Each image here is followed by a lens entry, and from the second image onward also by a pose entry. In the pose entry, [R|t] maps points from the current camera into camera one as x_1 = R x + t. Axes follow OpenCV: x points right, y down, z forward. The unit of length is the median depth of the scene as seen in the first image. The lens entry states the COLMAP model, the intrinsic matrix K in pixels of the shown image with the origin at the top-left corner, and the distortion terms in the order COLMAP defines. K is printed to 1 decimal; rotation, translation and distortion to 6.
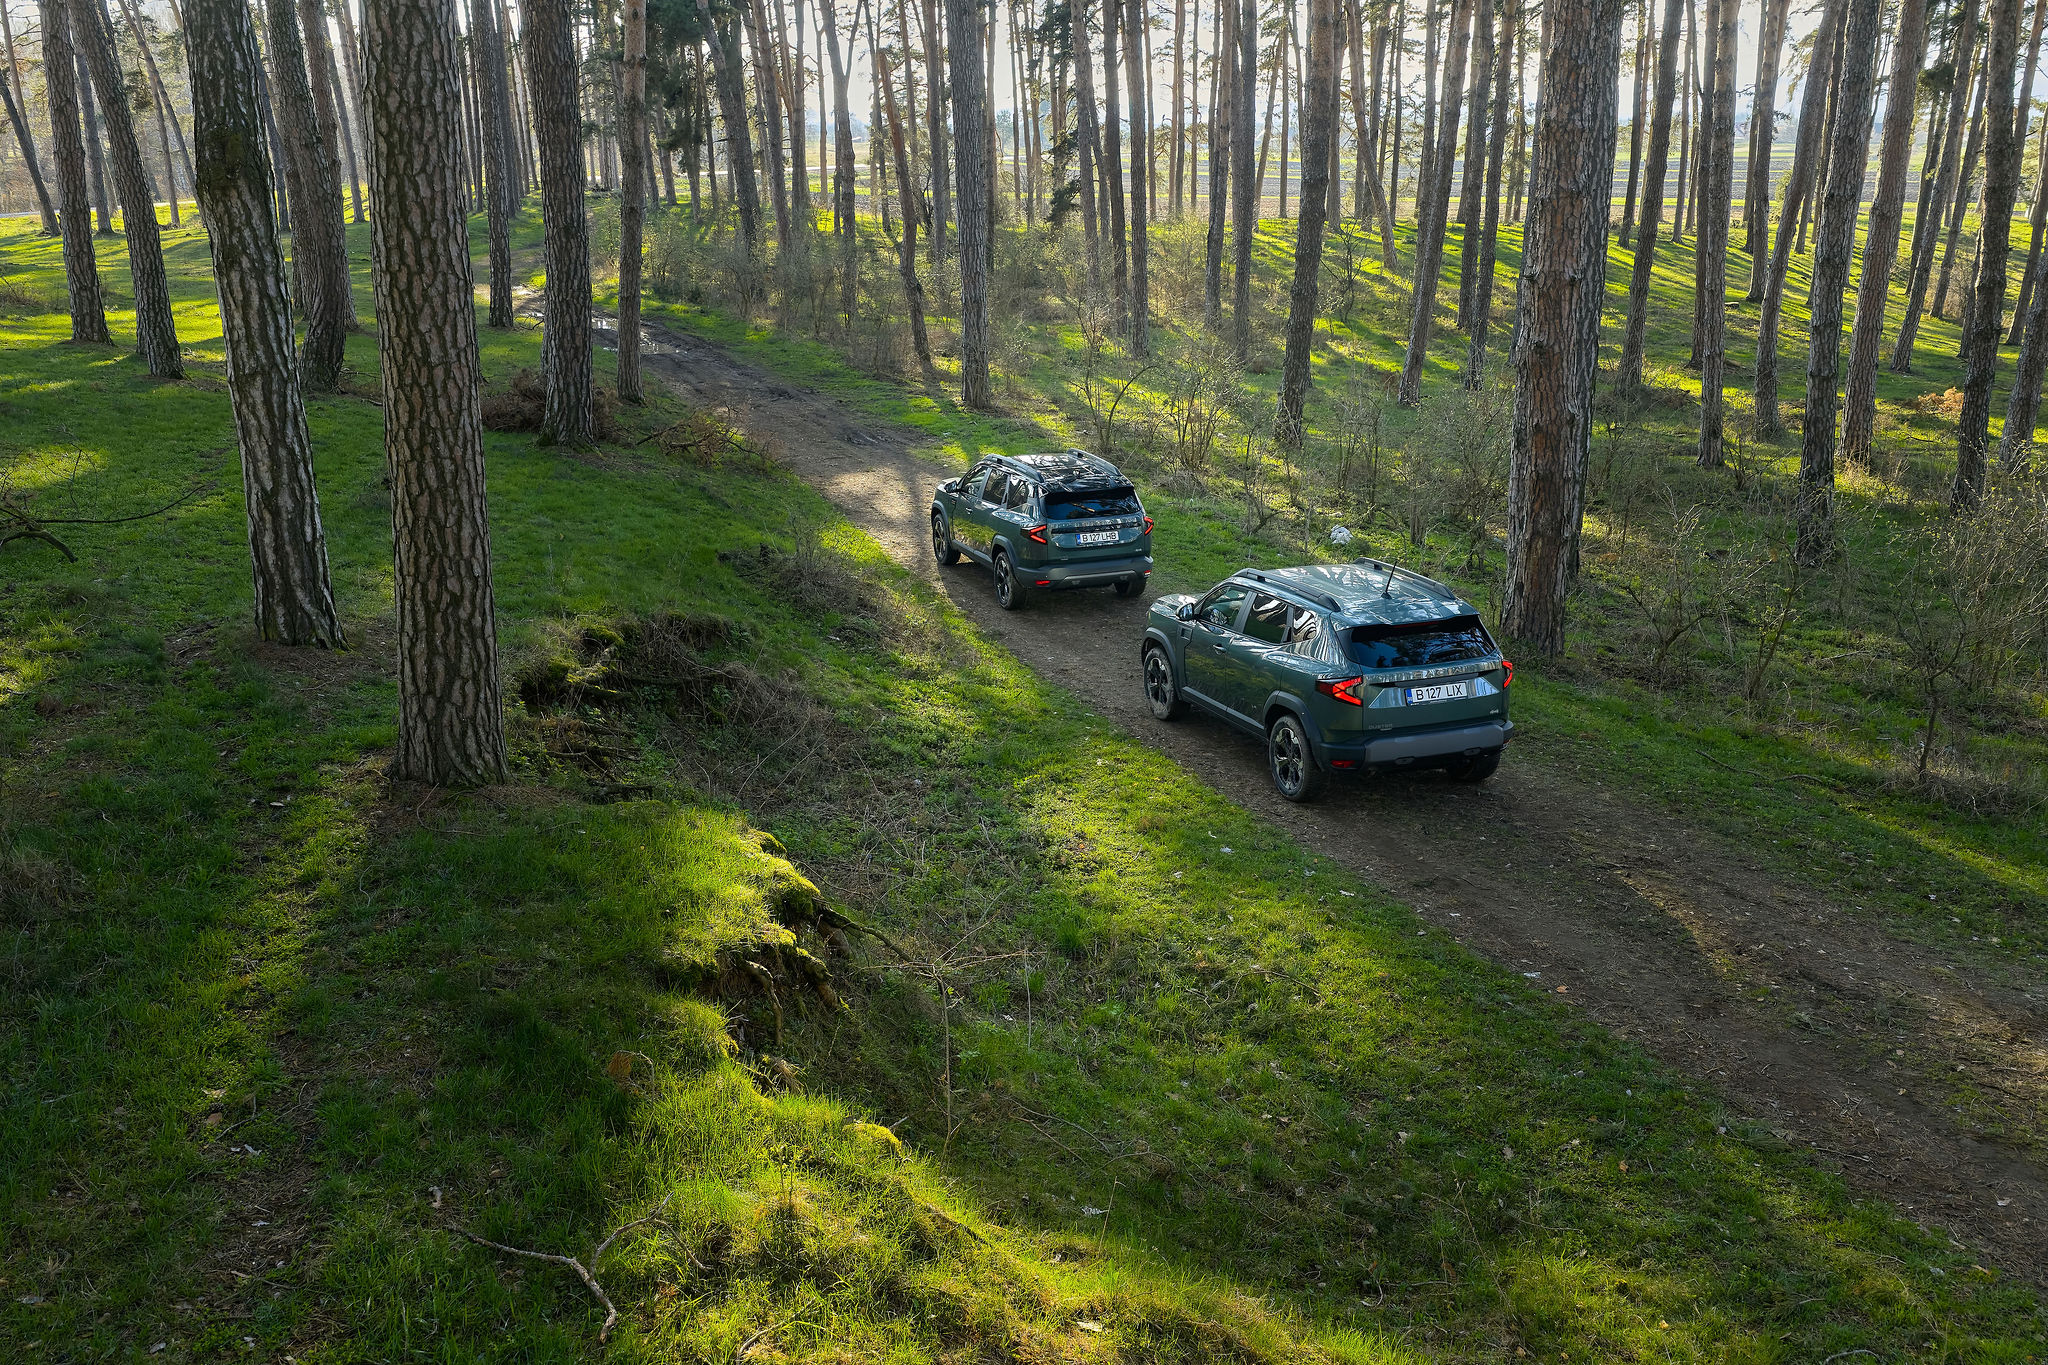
lens RADIAL K [[1691.3, 0, 1024.5], [0, 1691.3, 685.6], [0, 0, 1]] dist [0.017339, -0.020270]
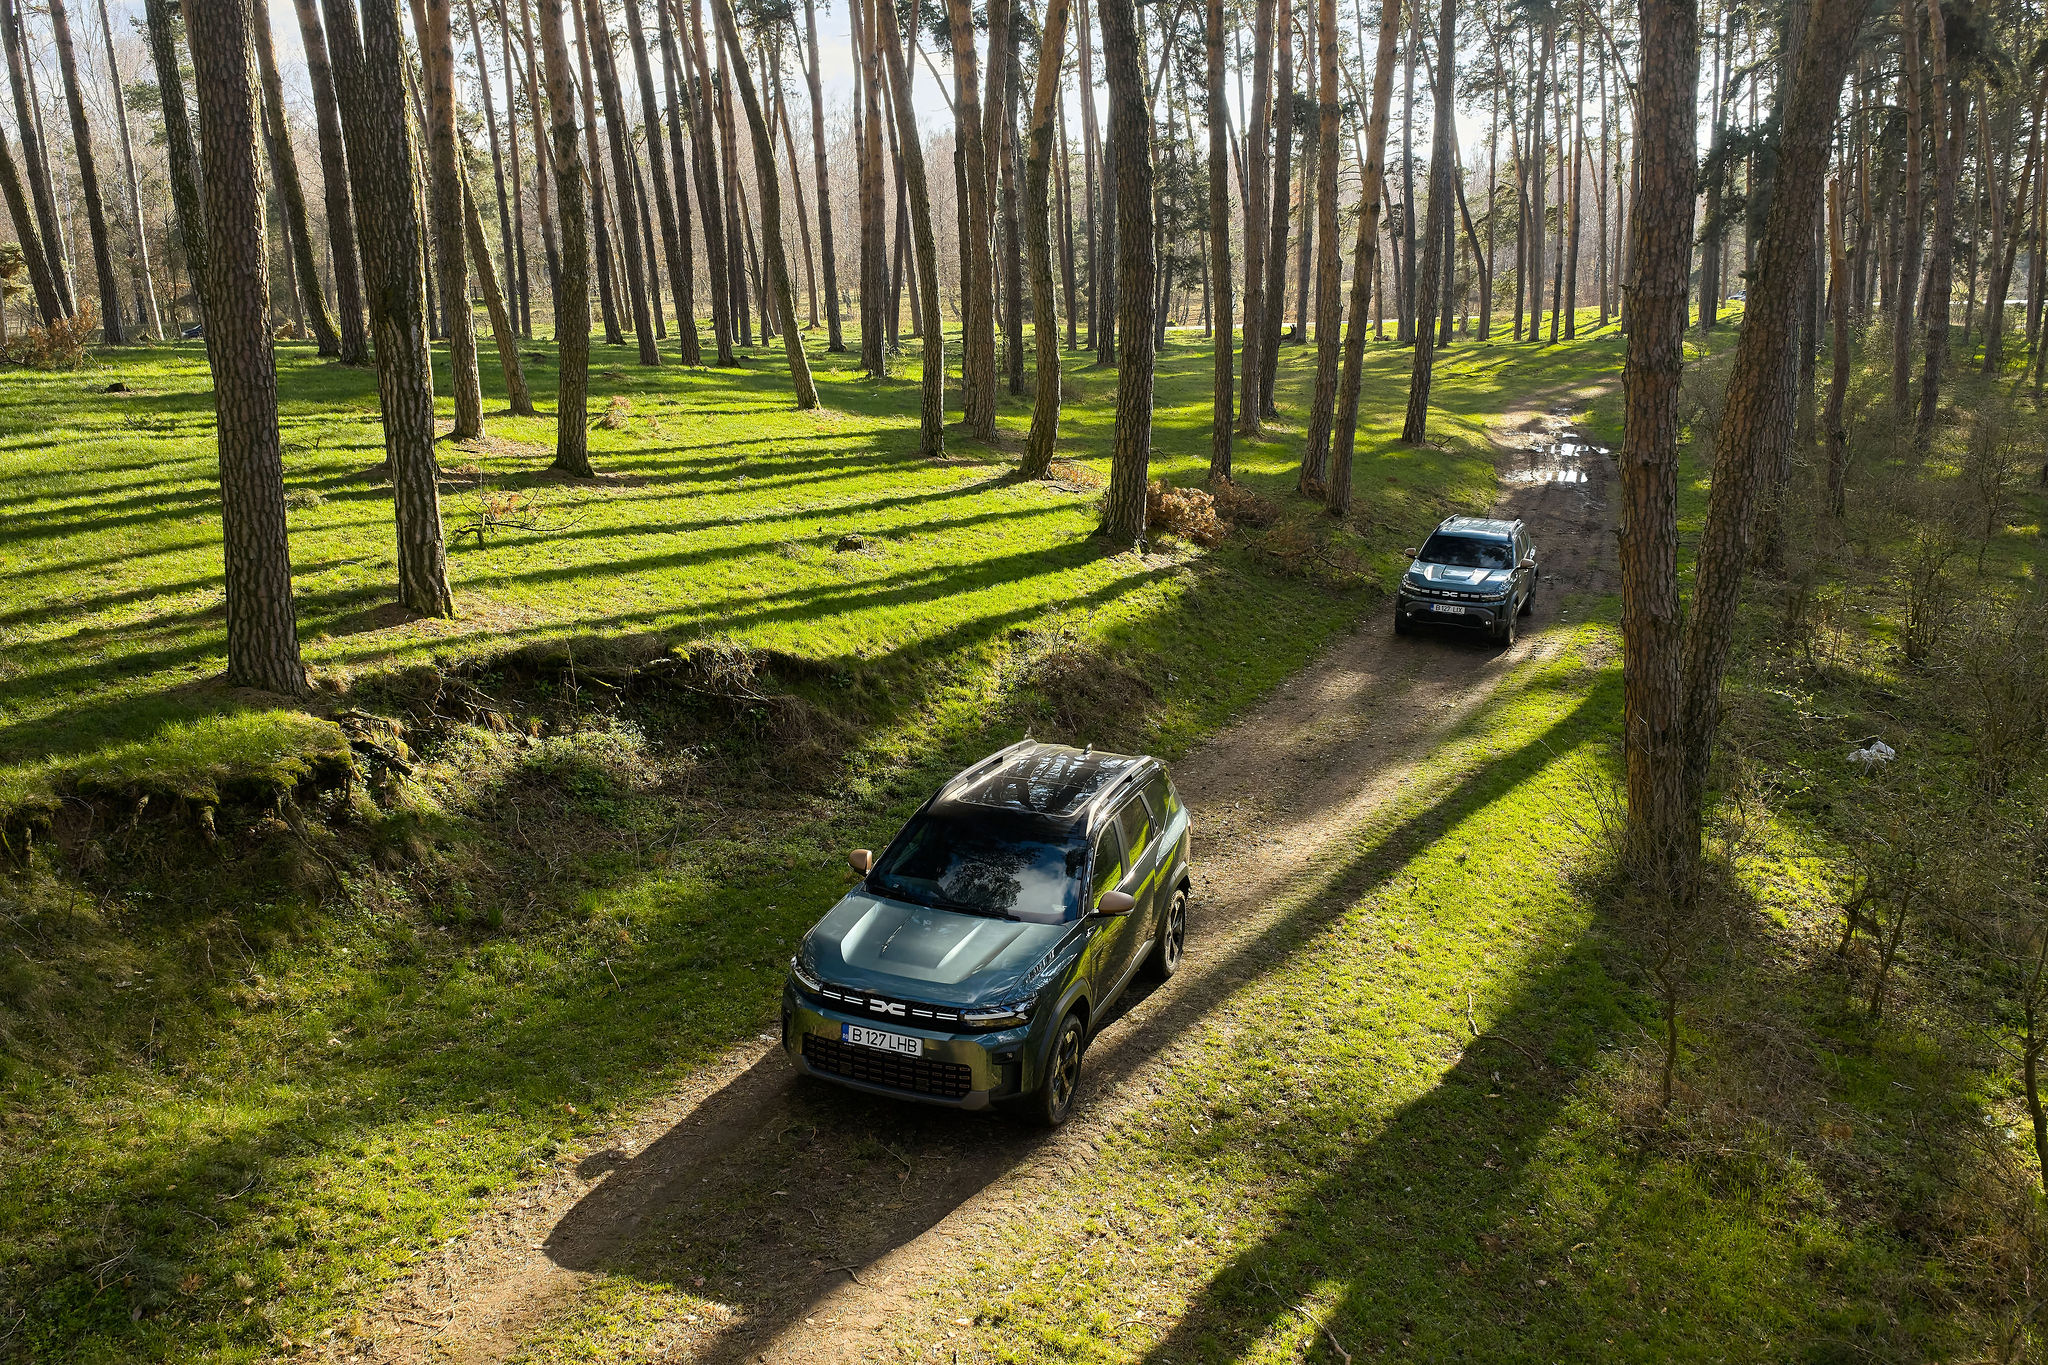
lens RADIAL K [[1691.3, 0, 1024.6], [0, 1691.3, 684.9], [0, 0, 1]] dist [0.017339, -0.020270]
pose [[0.722171, 0.175390, -0.669109, 0.777183], [-0.218544, 0.975625, 0.019860, -0.082002], [0.656283, 0.131888, 0.742898, 0.162947]]
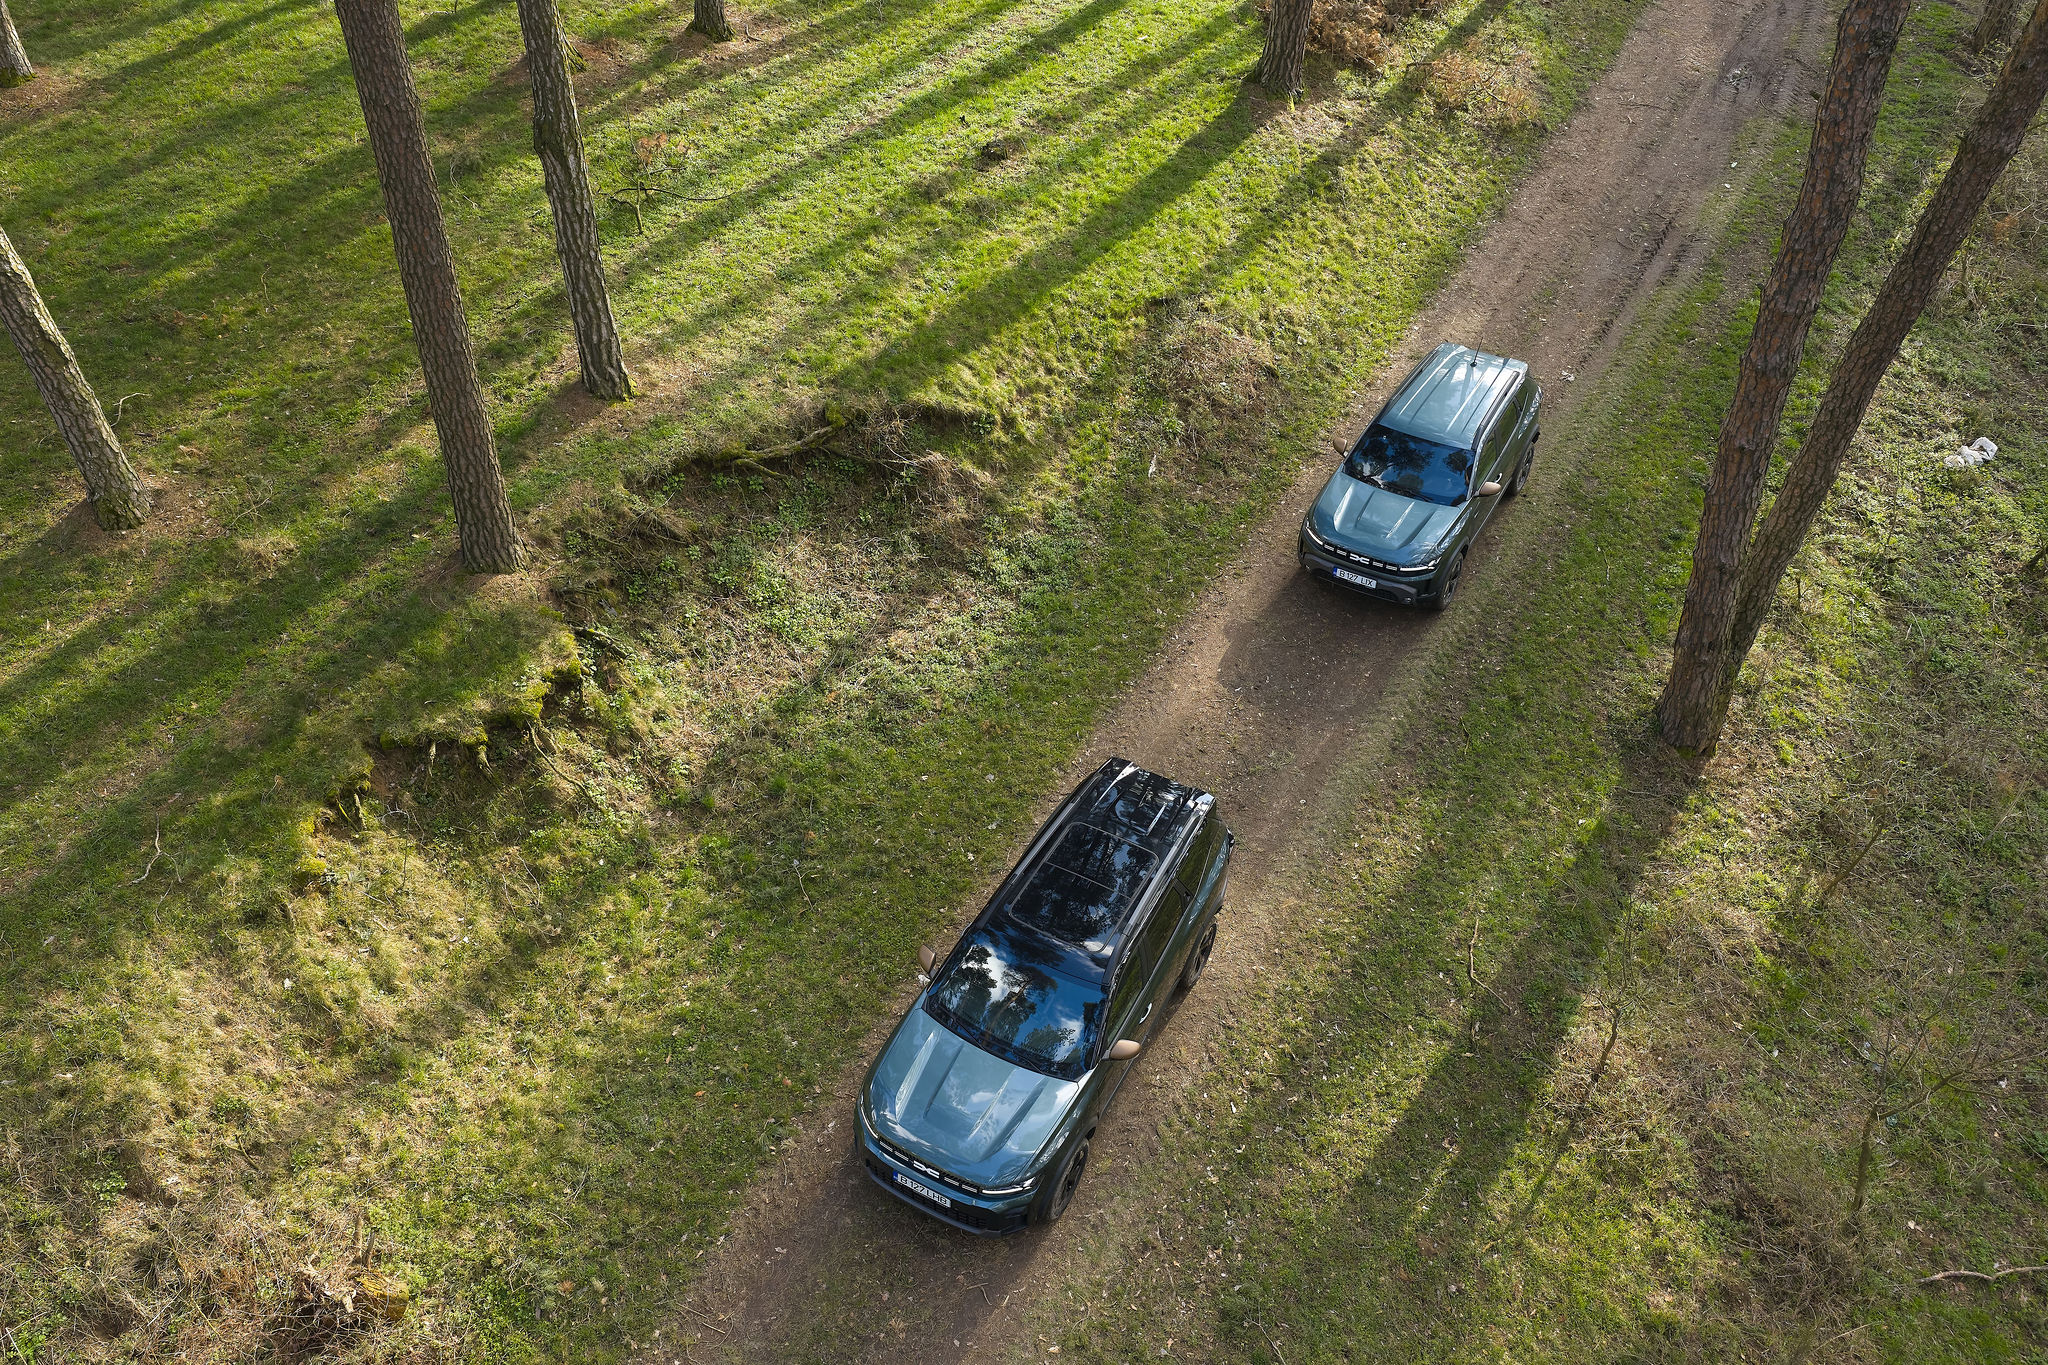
lens RADIAL K [[1691.3, 0, 1025.1], [0, 1691.3, 682.1], [0, 0, 1]] dist [0.017339, -0.020270]
pose [[0.656569, 0.529385, -0.537279, 0.702307], [-0.235437, 0.820569, 0.520803, -0.583712], [0.716580, -0.215448, 0.663397, 0.080296]]
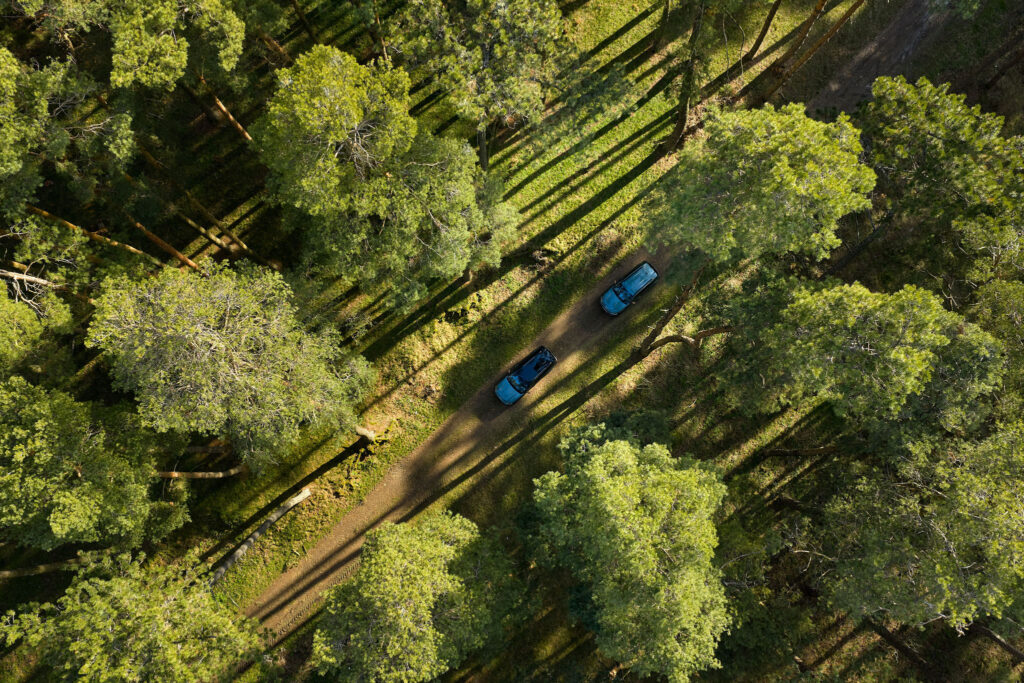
lens RADIAL K [[845.7, 0, 509.8], [0, 845.7, 344.7], [0, 0, 1]] dist [0.017339, -0.020270]
pose [[0.367047, 0.926191, -0.086292, 0.450808], [-0.294333, 0.203640, 0.933755, -3.369339], [0.882408, -0.317334, 0.347354, -0.591519]]
